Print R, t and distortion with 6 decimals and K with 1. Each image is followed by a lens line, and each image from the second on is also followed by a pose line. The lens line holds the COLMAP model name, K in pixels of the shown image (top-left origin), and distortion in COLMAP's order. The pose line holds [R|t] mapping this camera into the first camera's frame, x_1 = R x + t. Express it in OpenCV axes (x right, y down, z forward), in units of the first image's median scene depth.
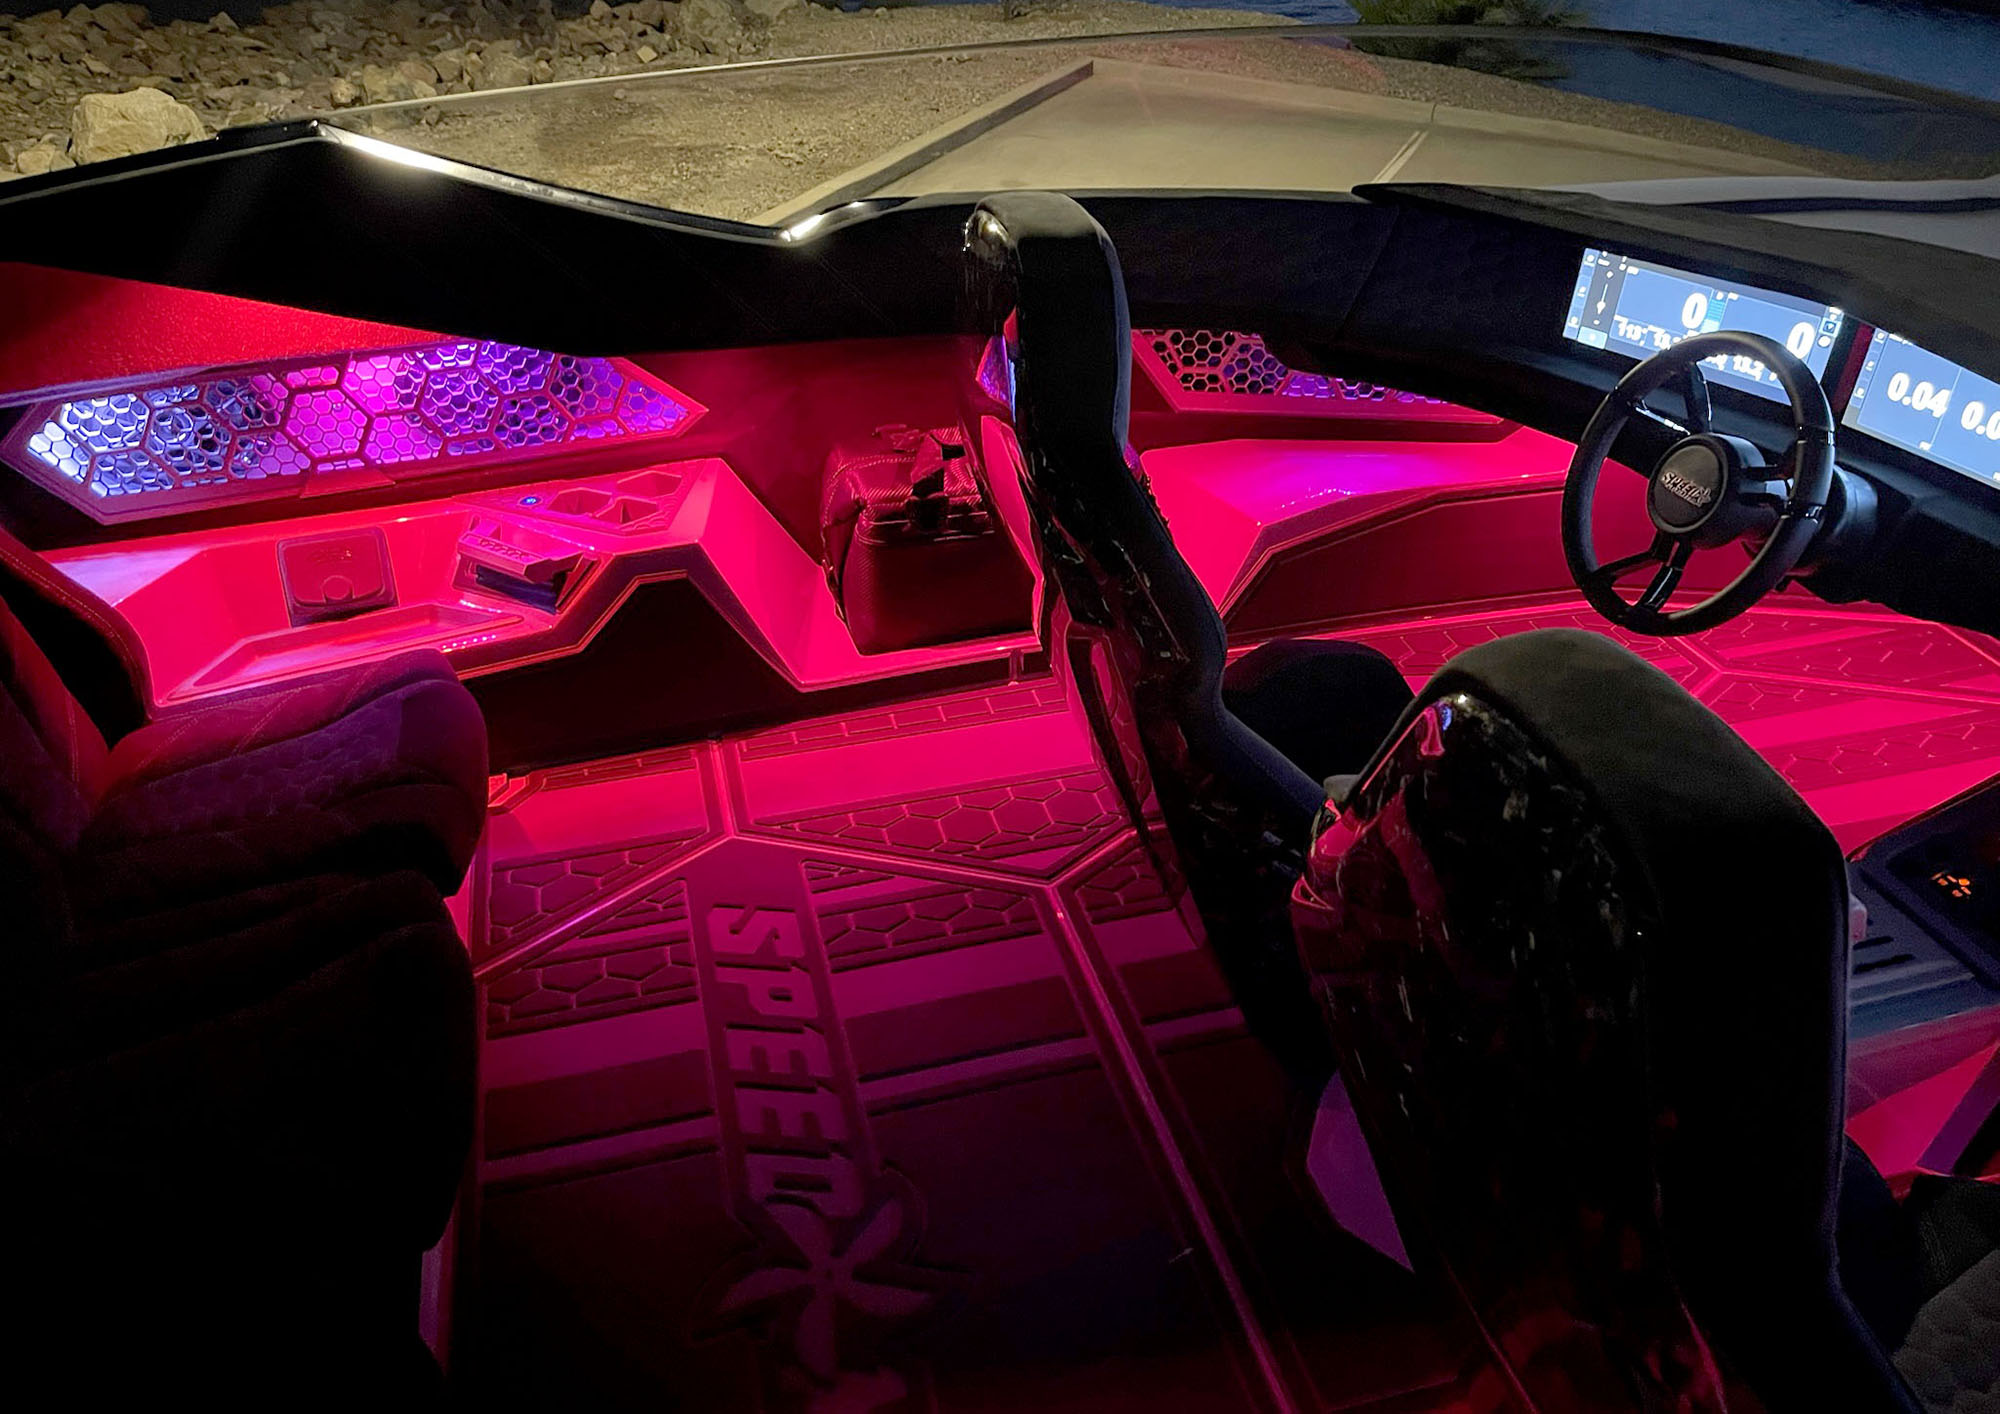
lens RADIAL K [[1513.5, 0, 1000.0], [0, 1513.5, 707.0], [0, 0, 1]] dist [0.140151, -0.179526]
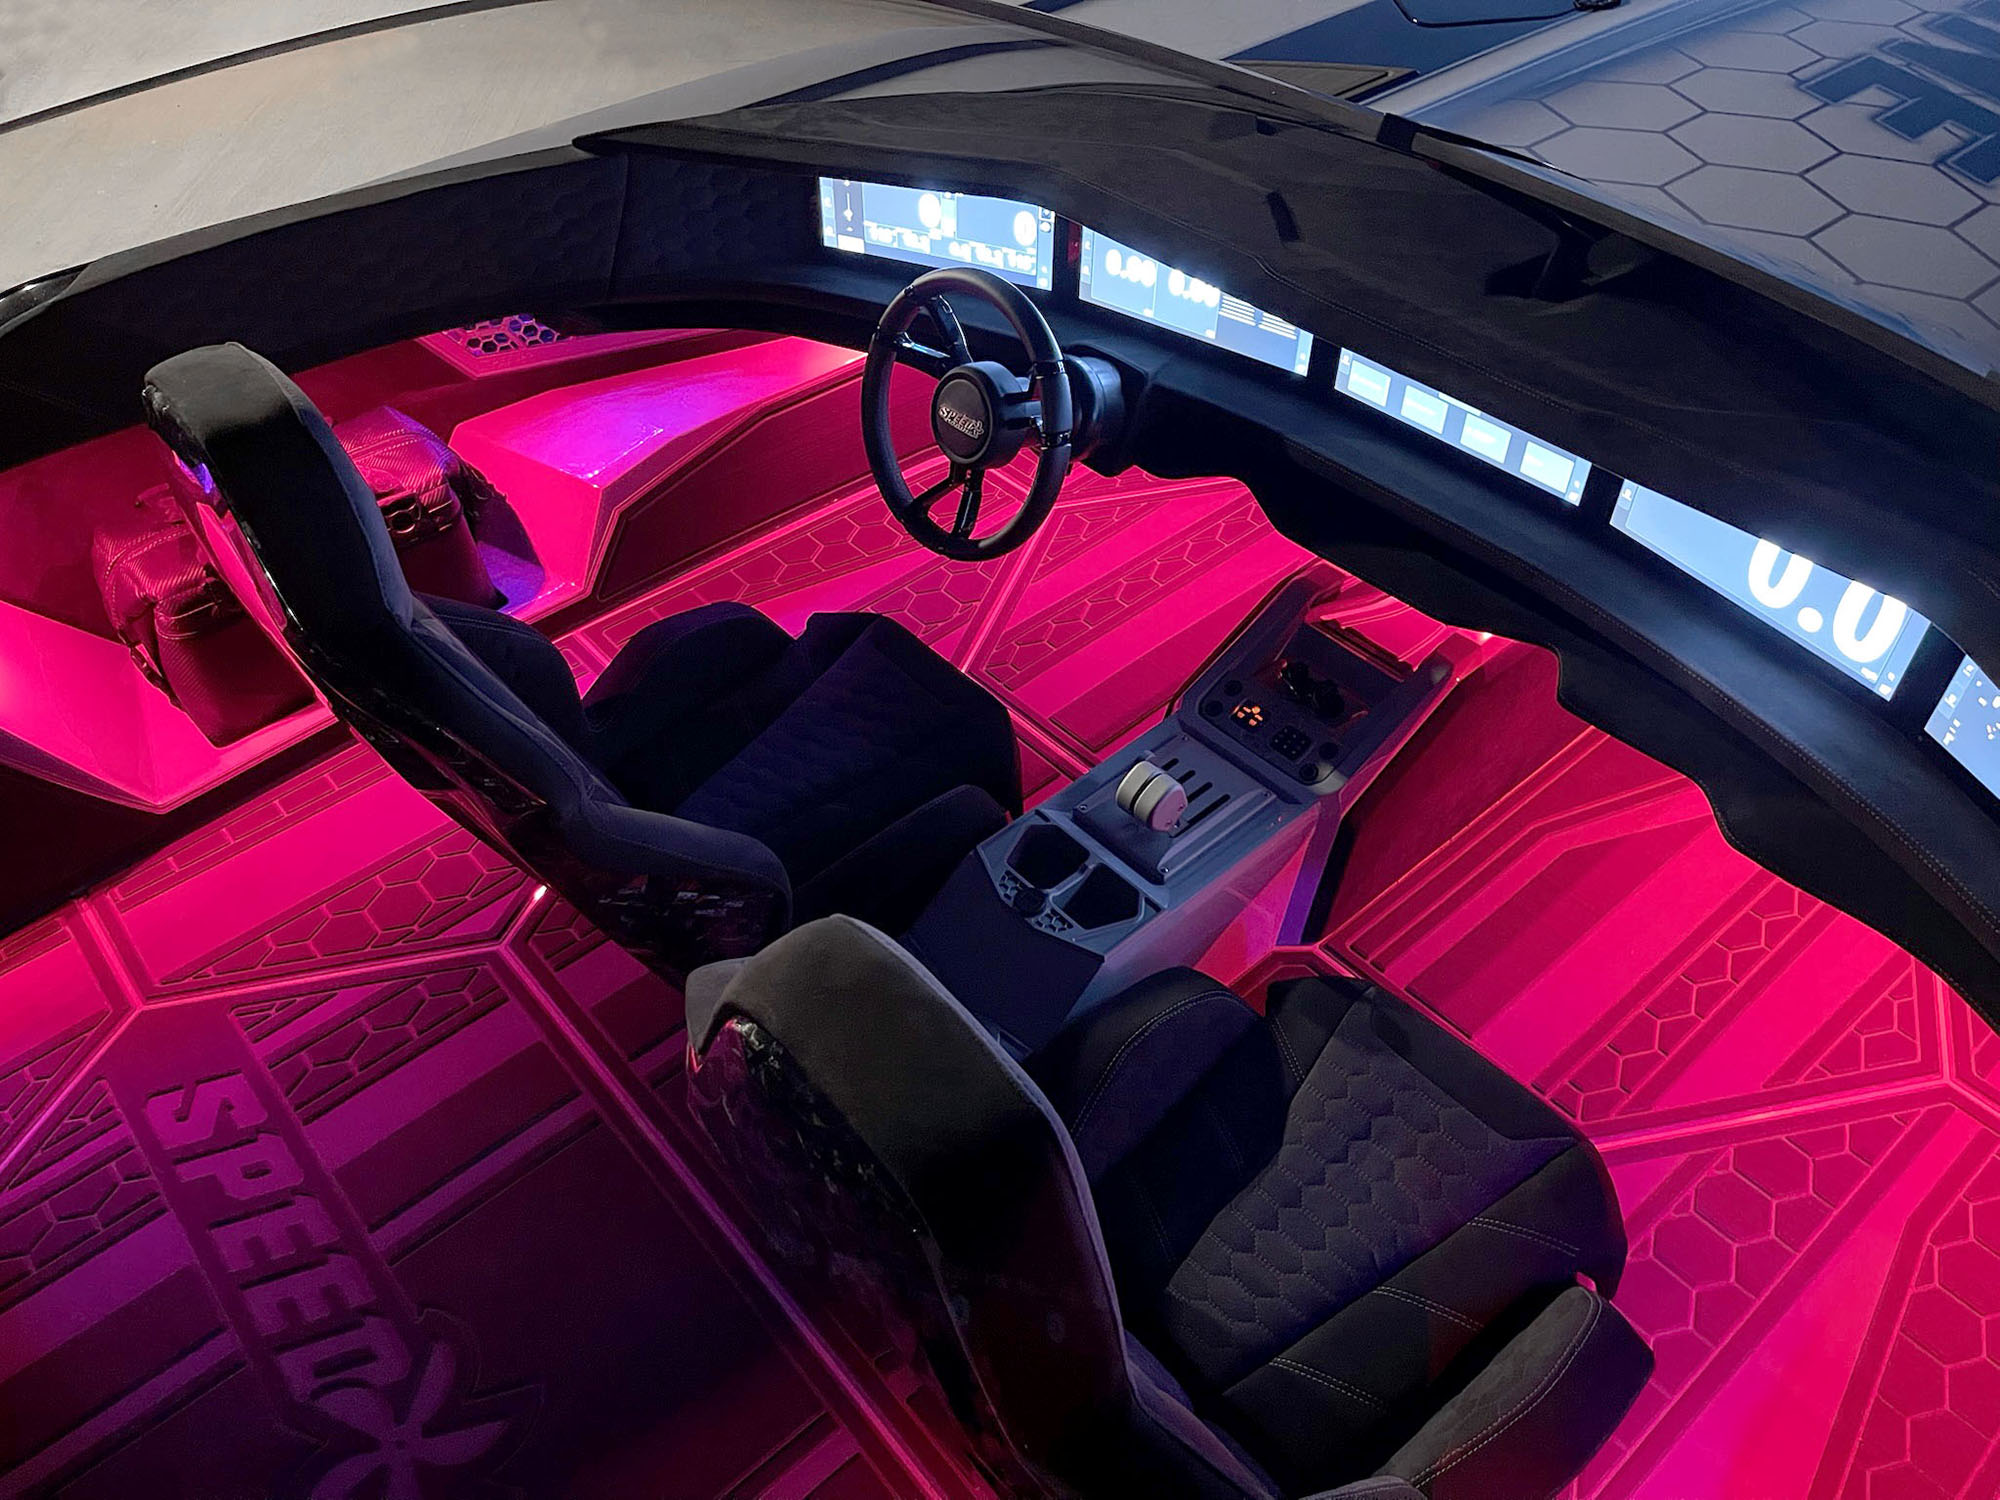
lens RADIAL K [[1552.5, 0, 1000.0], [0, 1552.5, 750.0], [0, 0, 1]] dist [0.001376, -0.005394]
pose [[0.901337, -0.323780, 0.287676, 0.077072], [0.264341, 0.937382, 0.226802, -0.146216], [-0.343096, -0.128380, 0.930486, -0.030634]]
